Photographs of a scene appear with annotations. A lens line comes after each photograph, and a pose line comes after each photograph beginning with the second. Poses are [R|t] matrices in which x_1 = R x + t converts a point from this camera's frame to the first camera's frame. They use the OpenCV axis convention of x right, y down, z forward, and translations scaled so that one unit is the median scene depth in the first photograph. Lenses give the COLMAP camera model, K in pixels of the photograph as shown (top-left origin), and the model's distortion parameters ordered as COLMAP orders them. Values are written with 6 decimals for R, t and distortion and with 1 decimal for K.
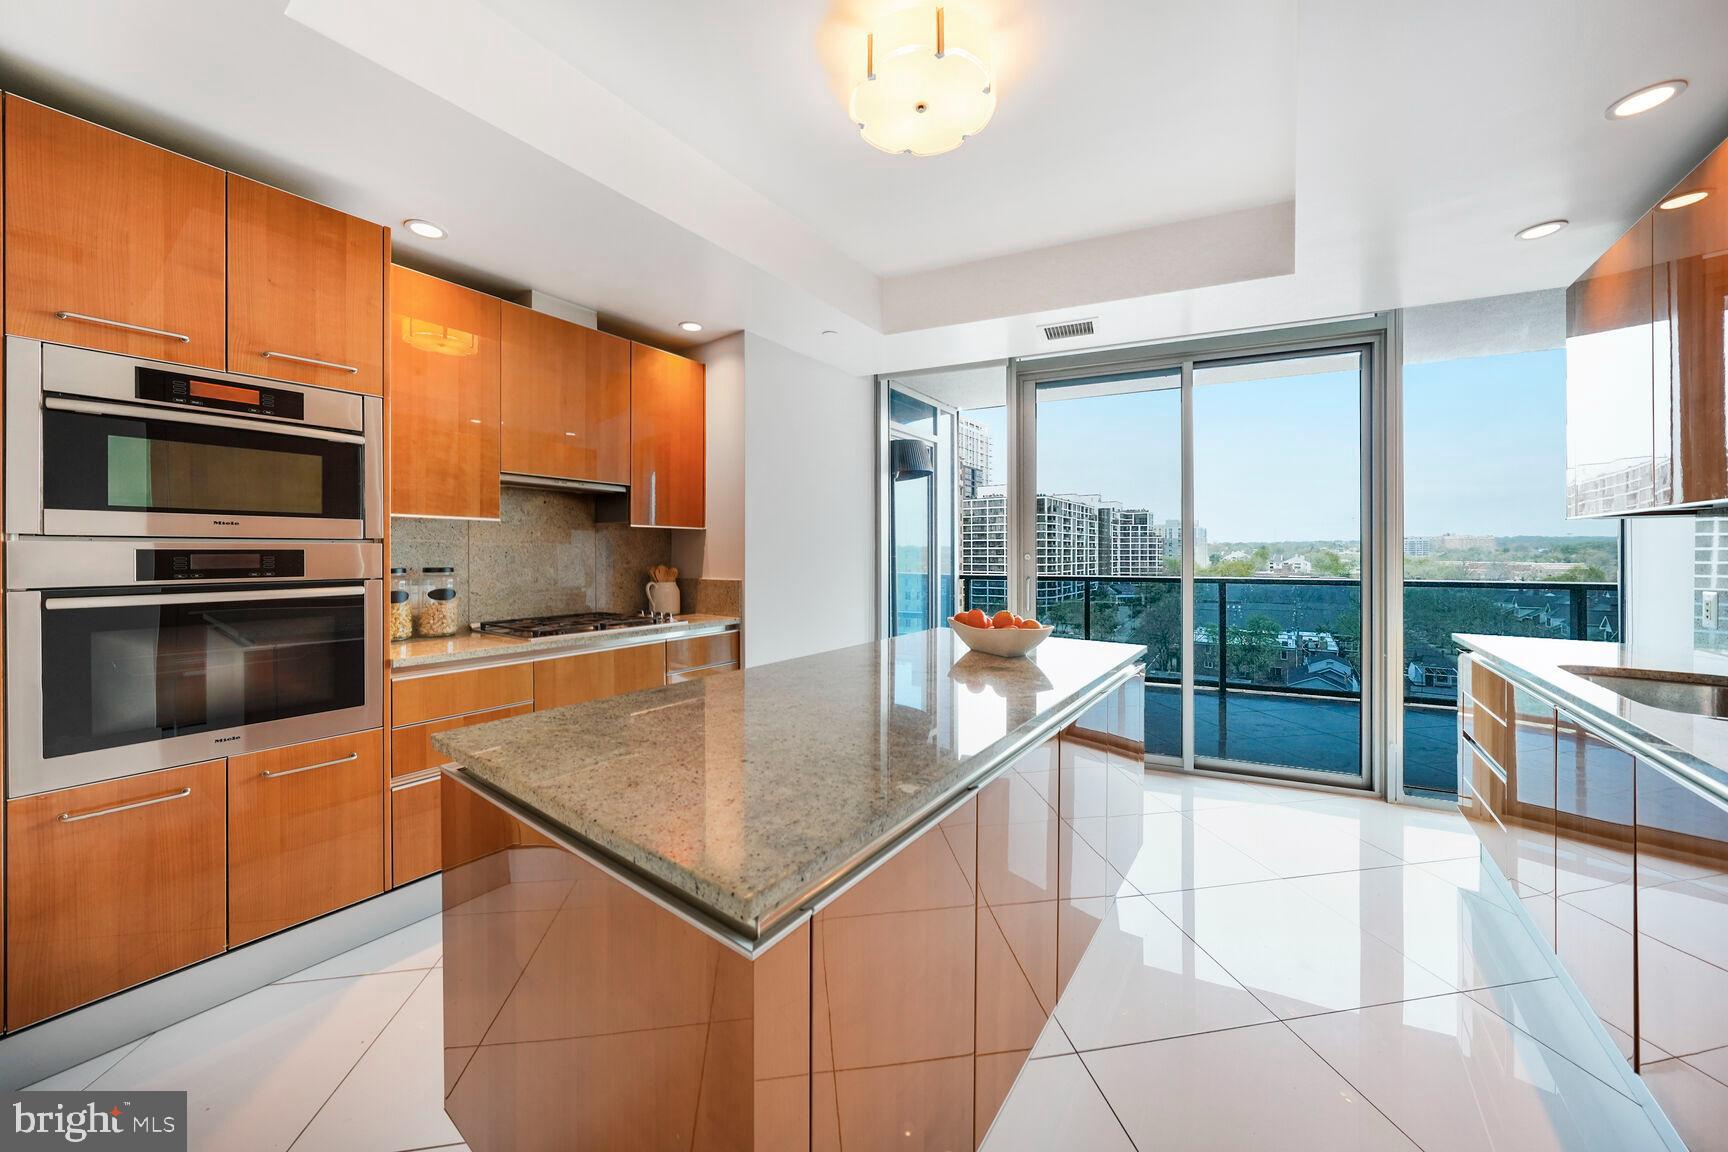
lens RADIAL K [[589.0, 0, 855.3], [0, 589.0, 559.1], [0, 0, 1]] dist [-0.000682, 0.000109]
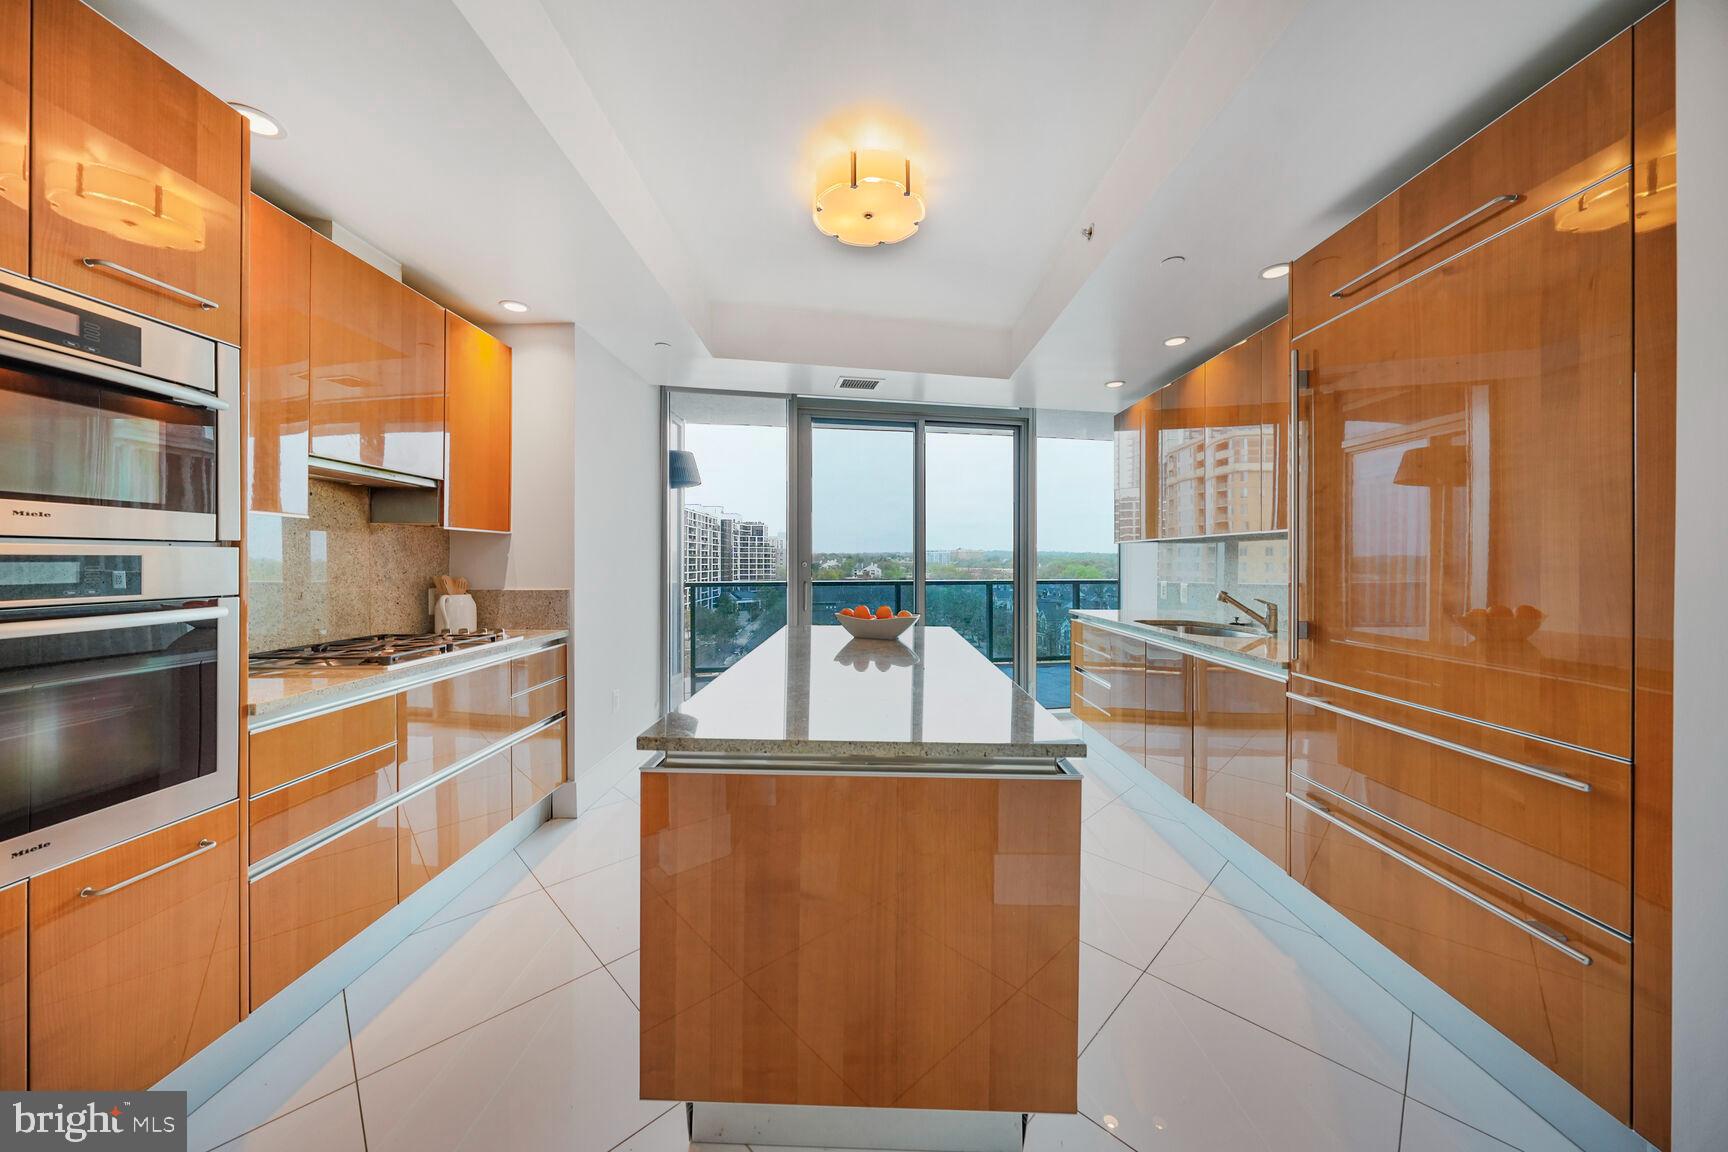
lens RADIAL K [[589.0, 0, 849.6], [0, 589.0, 572.1], [0, 0, 1]] dist [-0.000682, 0.000109]
pose [[0.821512, -0.008980, 0.570121, -0.362800], [0.004749, 0.999949, 0.008908, 0.000761], [-0.570172, -0.004610, 0.821513, -0.020219]]
